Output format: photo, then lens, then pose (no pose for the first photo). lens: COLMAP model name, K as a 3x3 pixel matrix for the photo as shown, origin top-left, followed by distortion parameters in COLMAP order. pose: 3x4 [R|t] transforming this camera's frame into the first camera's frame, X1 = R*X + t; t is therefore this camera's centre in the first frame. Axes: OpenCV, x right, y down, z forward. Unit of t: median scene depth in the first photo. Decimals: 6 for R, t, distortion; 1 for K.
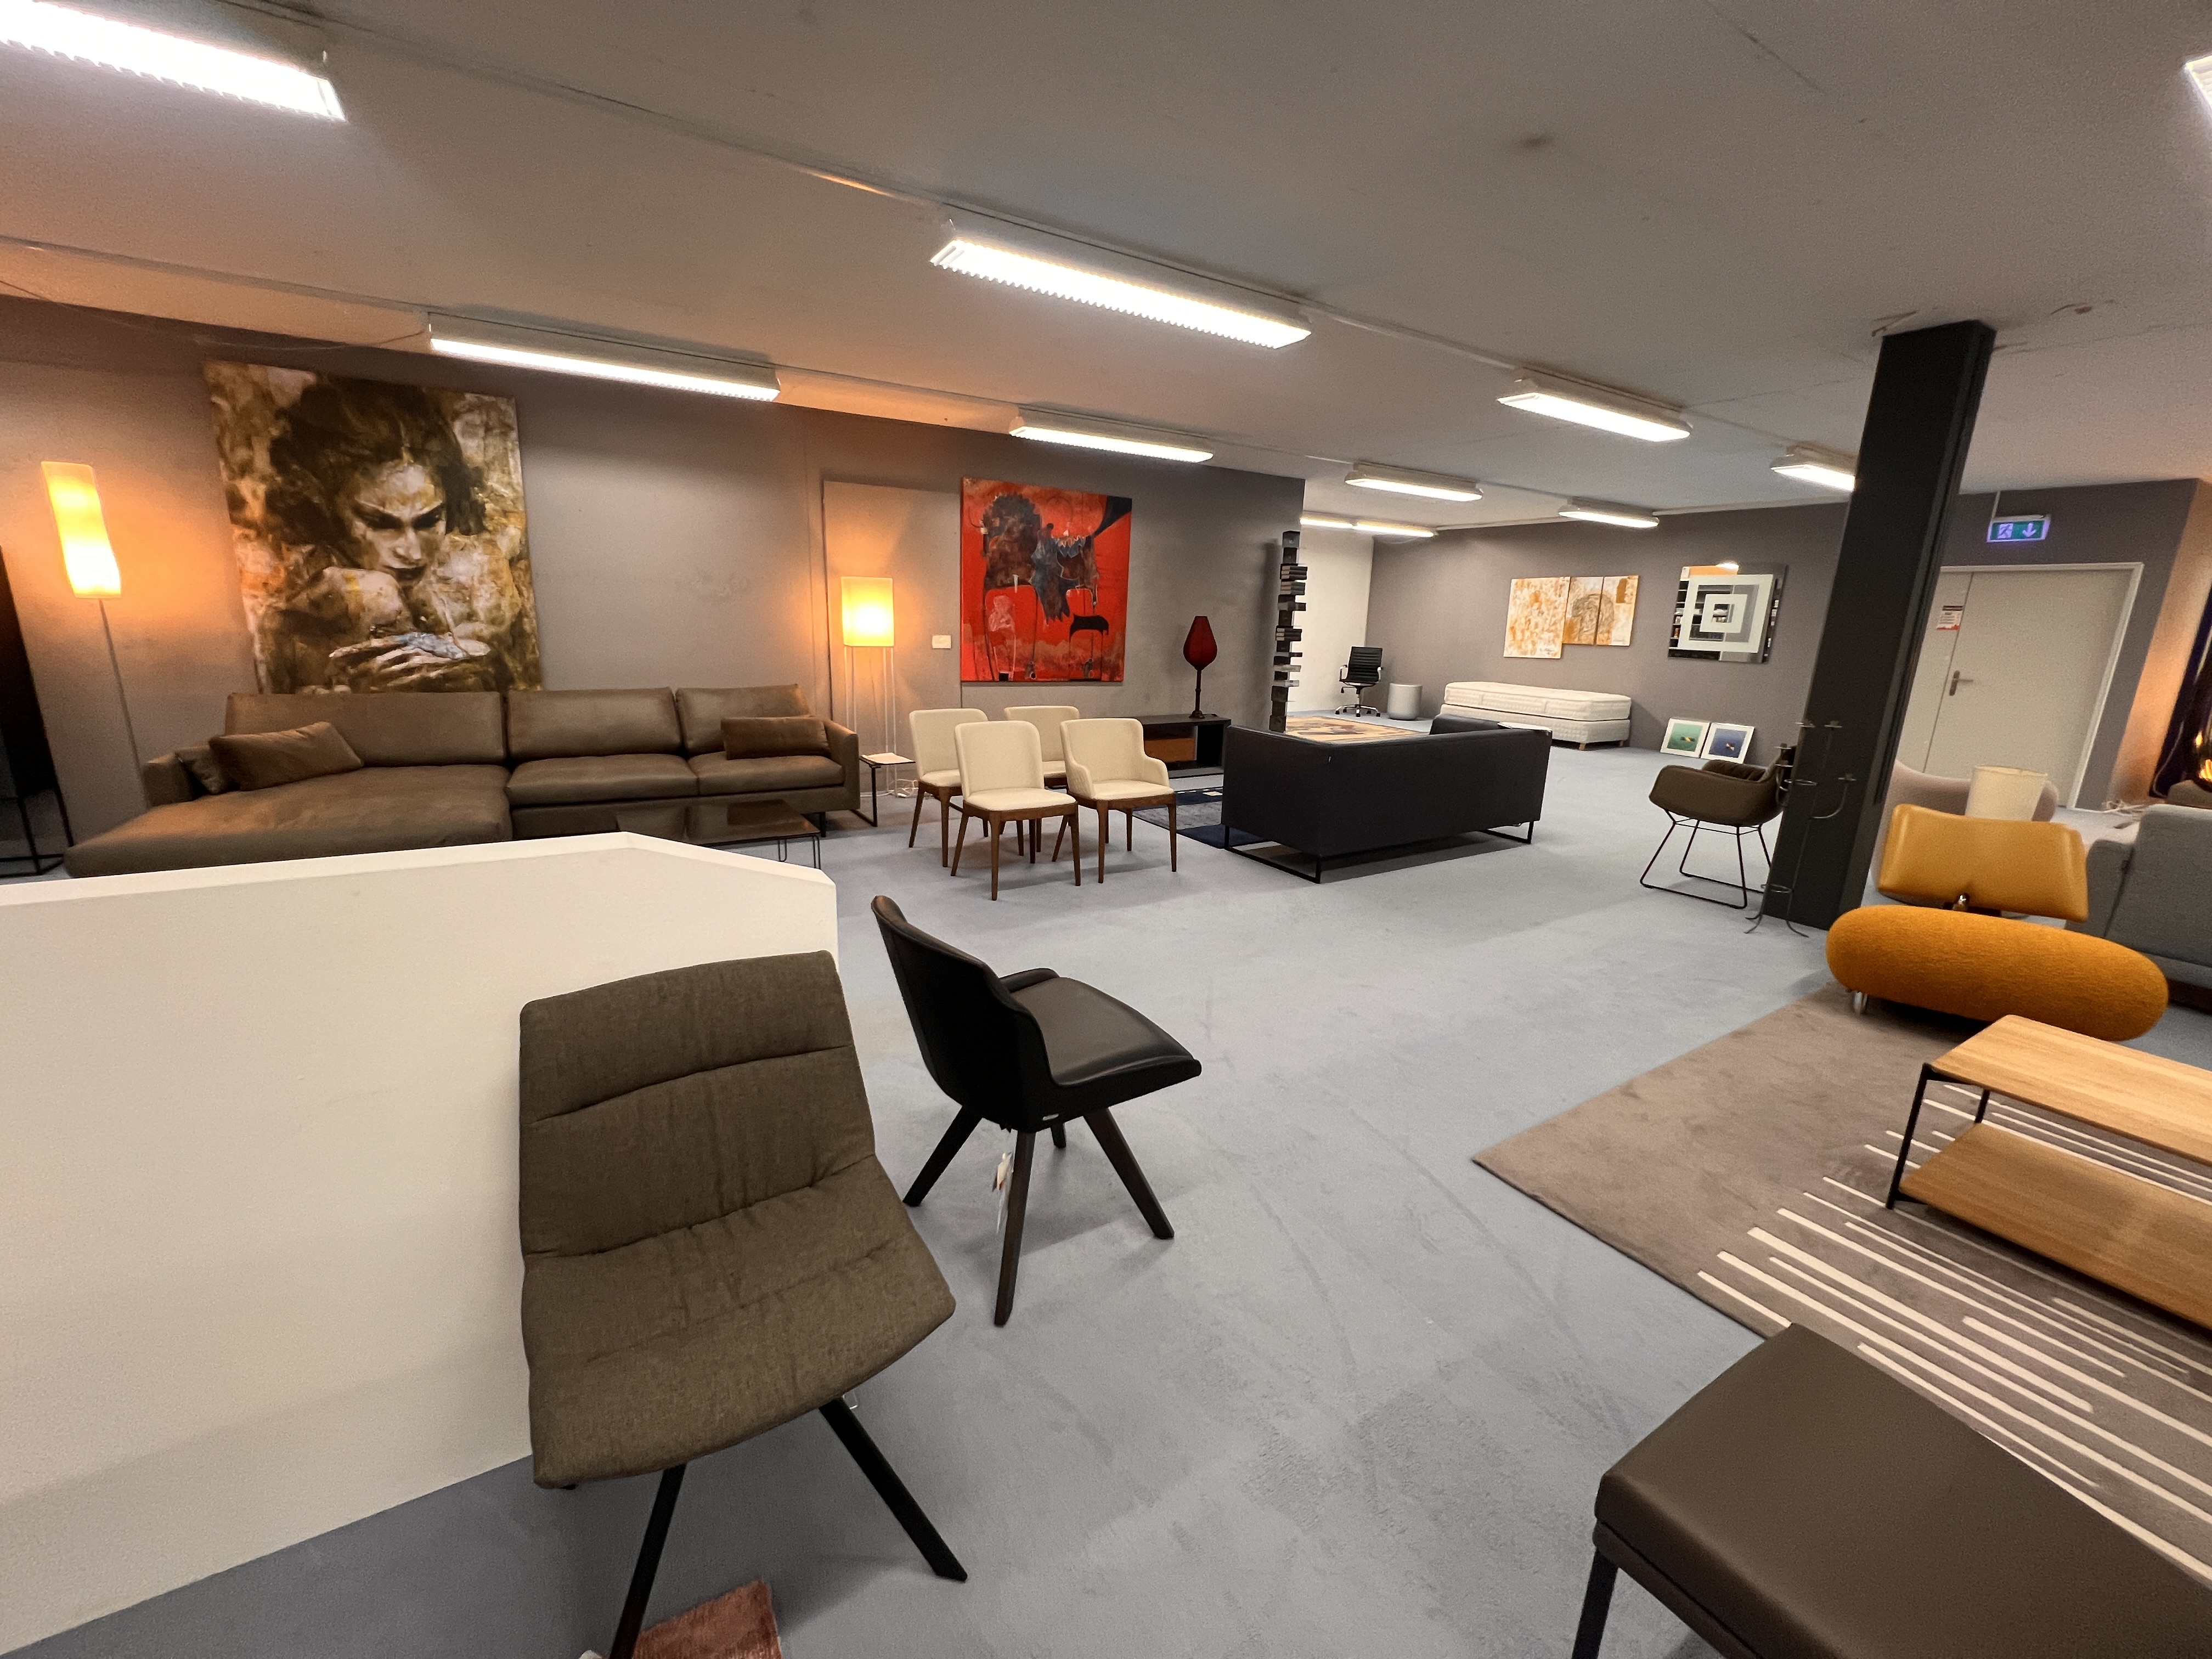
lens RADIAL K [[876.9, 0, 1106.0], [0, 876.9, 829.5], [0, 0, 1]] dist [0.001398, 0.000083]
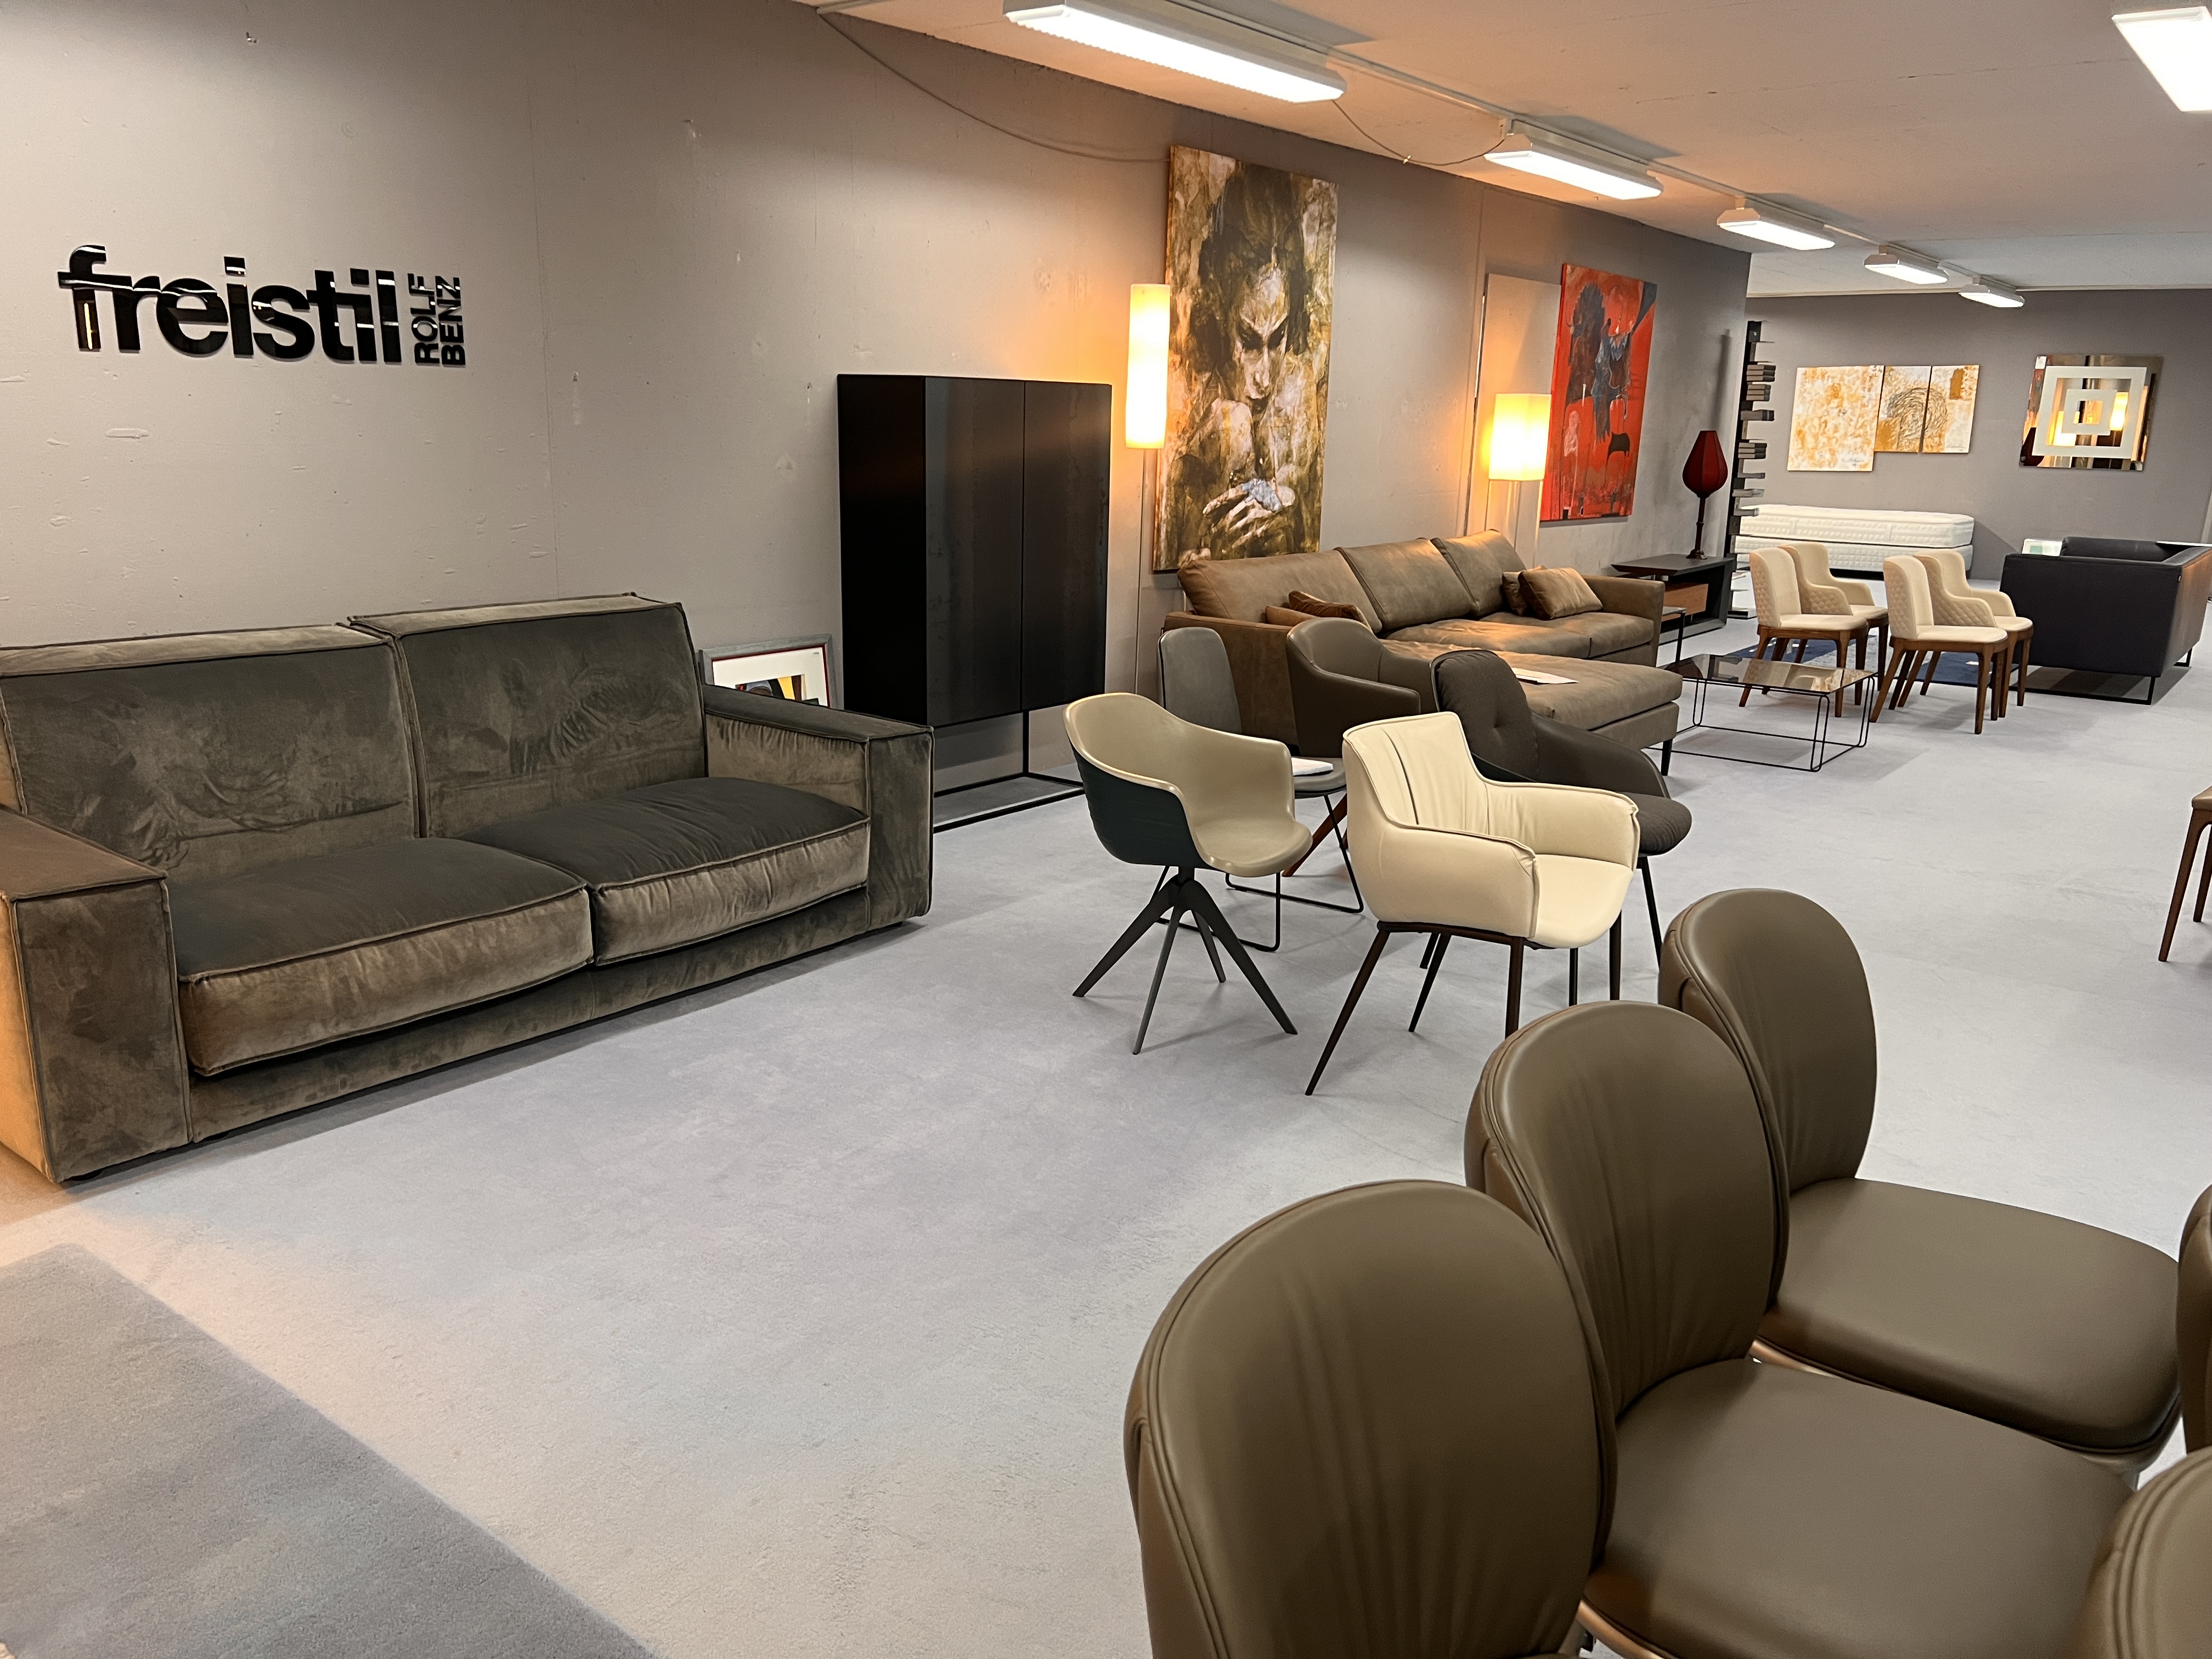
lens RADIAL K [[1670.8, 0, 1106.0], [0, 1670.8, 829.5], [0, 0, 1]] dist [0.036936, 0.003377]
pose [[0.933561, -0.095829, 0.345369, -1.458147], [0.090916, 0.995393, 0.030437, 0.032389], [-0.346695, 0.002985, 0.937973, -0.369081]]
